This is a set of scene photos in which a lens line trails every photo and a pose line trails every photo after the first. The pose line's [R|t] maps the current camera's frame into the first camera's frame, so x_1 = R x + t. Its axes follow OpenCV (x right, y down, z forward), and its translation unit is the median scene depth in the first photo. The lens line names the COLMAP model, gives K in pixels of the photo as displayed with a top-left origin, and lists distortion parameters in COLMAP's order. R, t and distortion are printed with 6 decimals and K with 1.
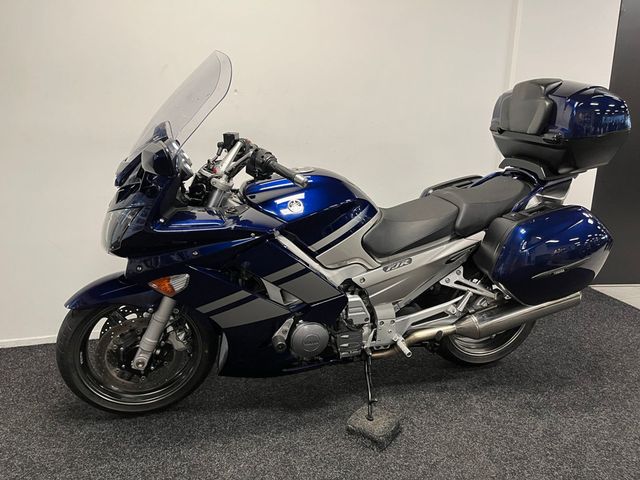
lens RADIAL K [[484.6, 0, 322.3], [0, 484.6, 238.8], [0, 0, 1]] dist [0.077851, -0.105196]
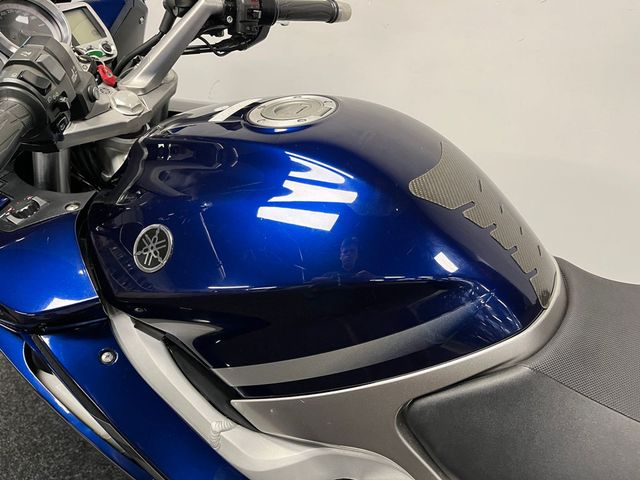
lens RADIAL K [[491.1, 0, 320.3], [0, 491.1, 244.0], [0, 0, 1]] dist [0.077282, -0.114899]
pose [[0.717206, 0.350598, -0.602242, 0.176885], [-0.142324, 0.919701, 0.365915, -0.174571], [0.682172, -0.176723, 0.709514, 0.744275]]
